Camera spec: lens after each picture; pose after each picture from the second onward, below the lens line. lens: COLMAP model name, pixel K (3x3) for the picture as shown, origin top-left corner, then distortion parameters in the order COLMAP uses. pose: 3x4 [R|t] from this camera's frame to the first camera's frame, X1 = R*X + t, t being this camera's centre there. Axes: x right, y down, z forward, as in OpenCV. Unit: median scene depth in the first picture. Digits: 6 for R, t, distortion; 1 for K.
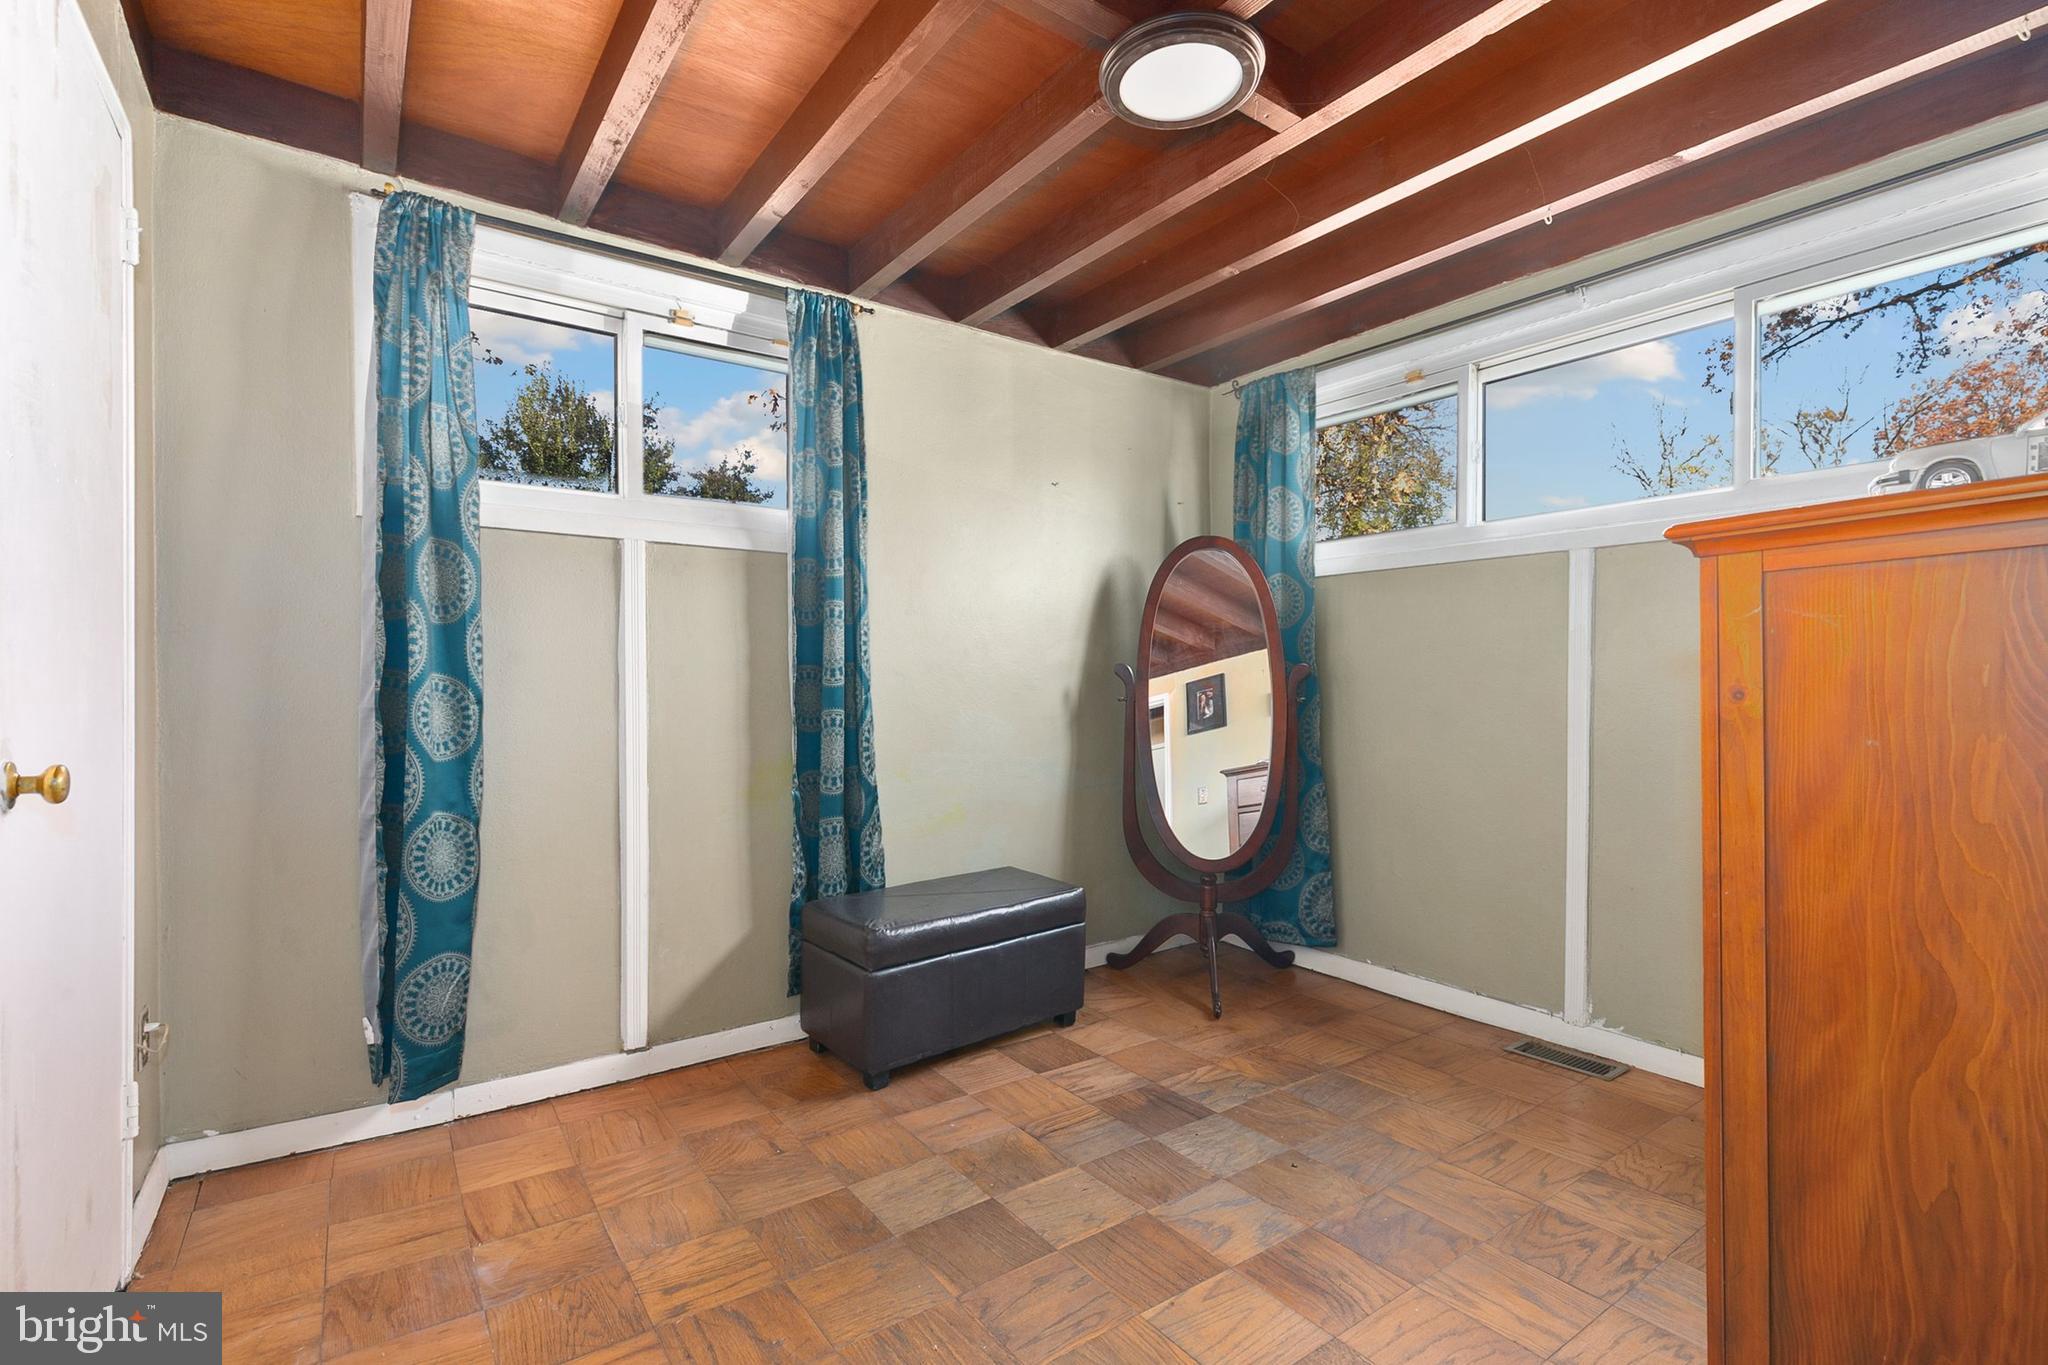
lens RADIAL K [[939.6, 0, 1035.9], [0, 939.6, 677.1], [0, 0, 1]] dist [0.008304, -0.001196]
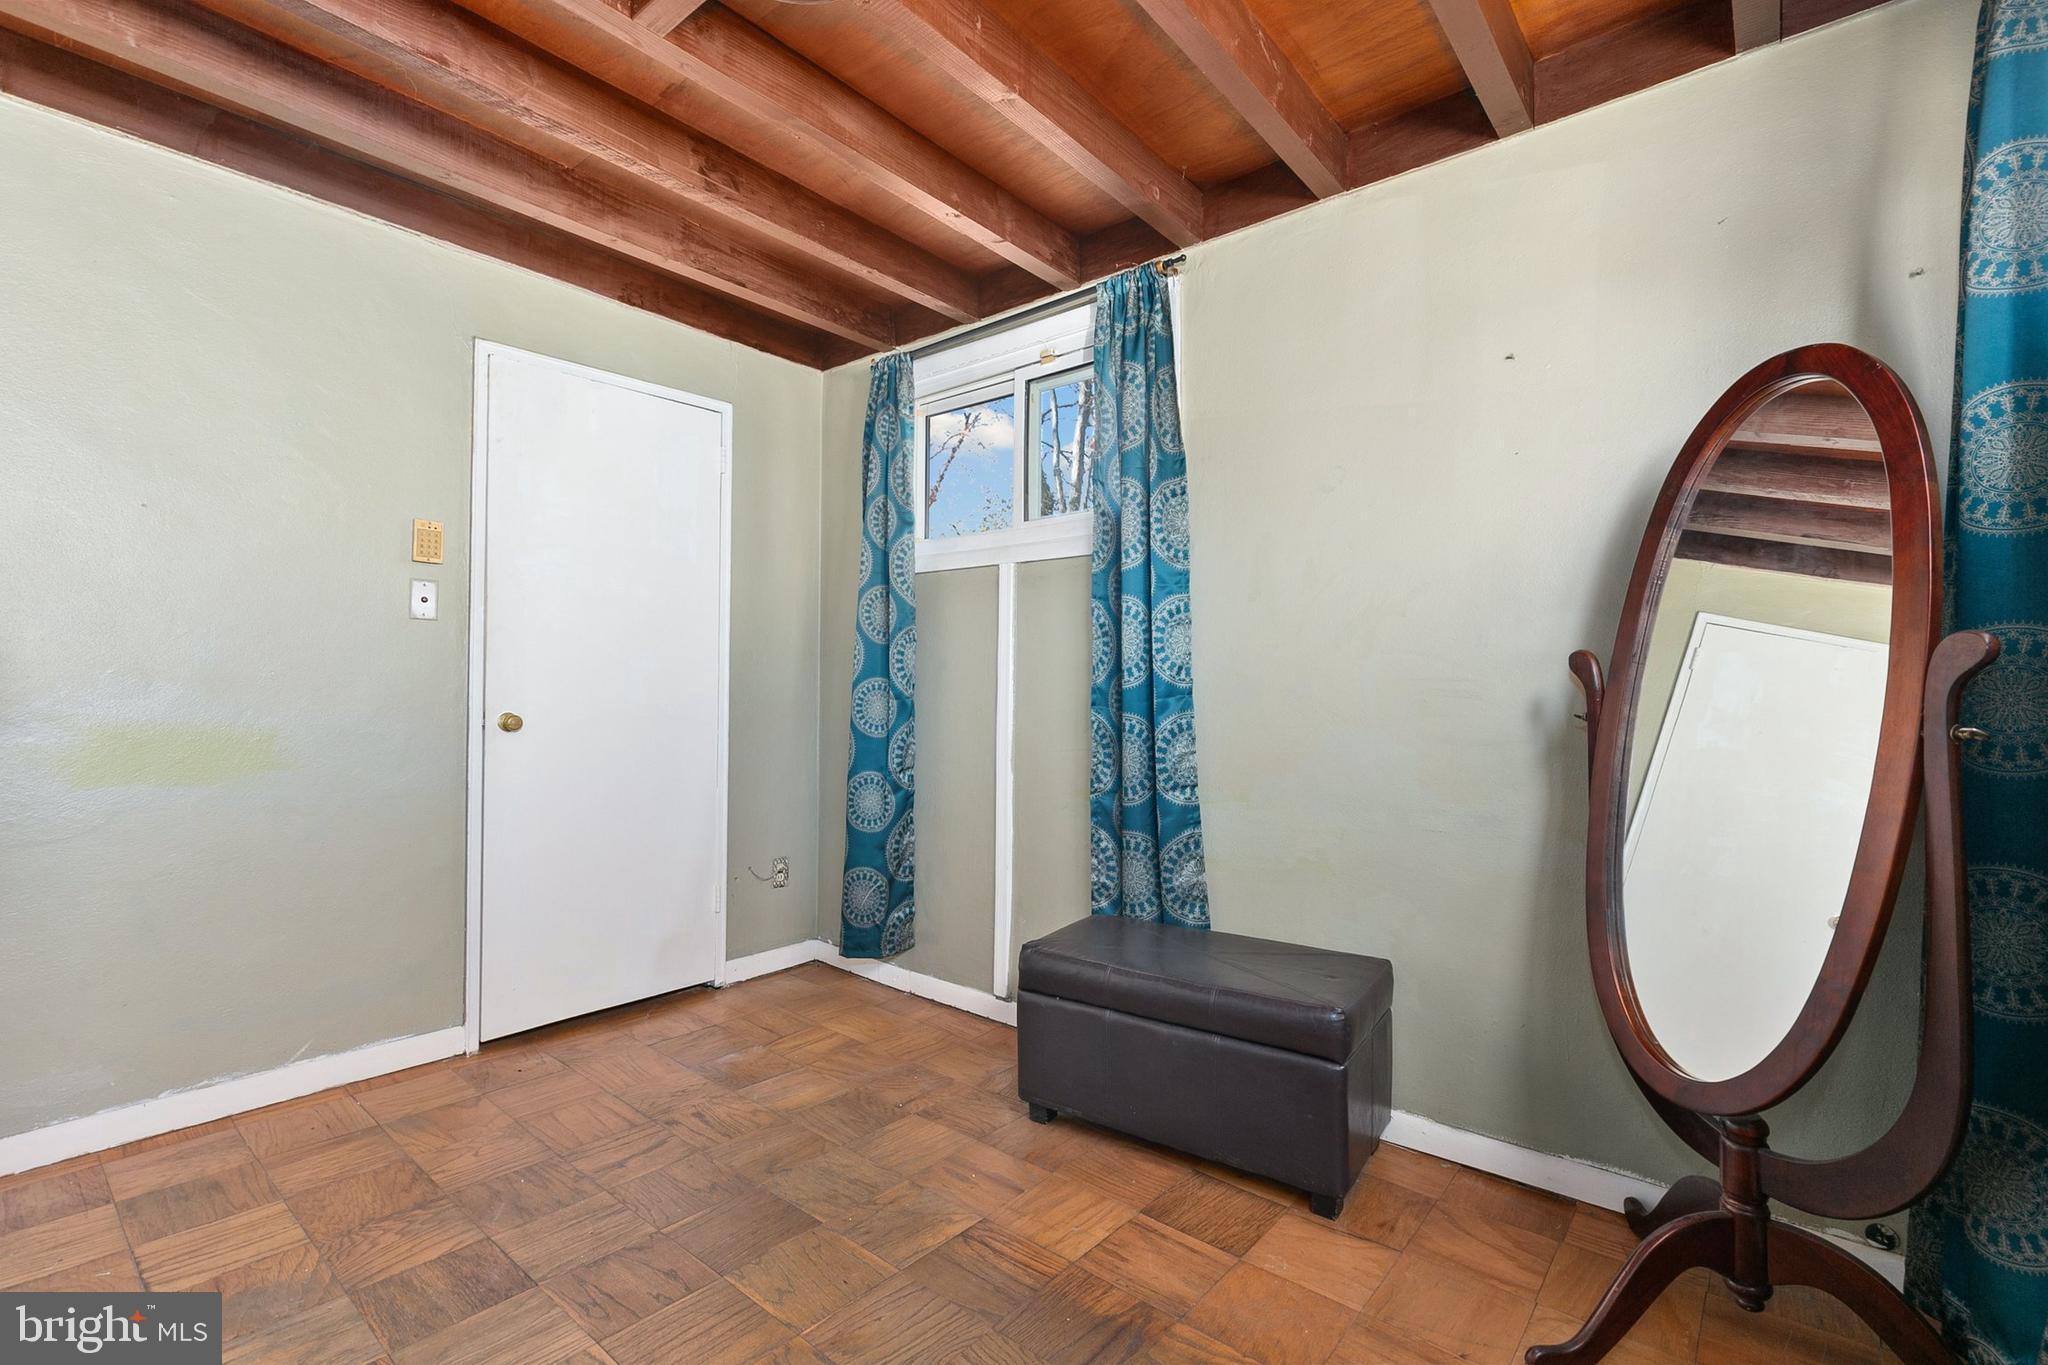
lens RADIAL K [[939.6, 0, 1035.9], [0, 939.6, 677.1], [0, 0, 1]] dist [0.008304, -0.001196]
pose [[0.236666, -0.009528, -0.971544, 0.737497], [-0.001575, 0.999947, -0.010190, 0.007915], [0.971590, 0.003942, 0.236638, 0.773468]]
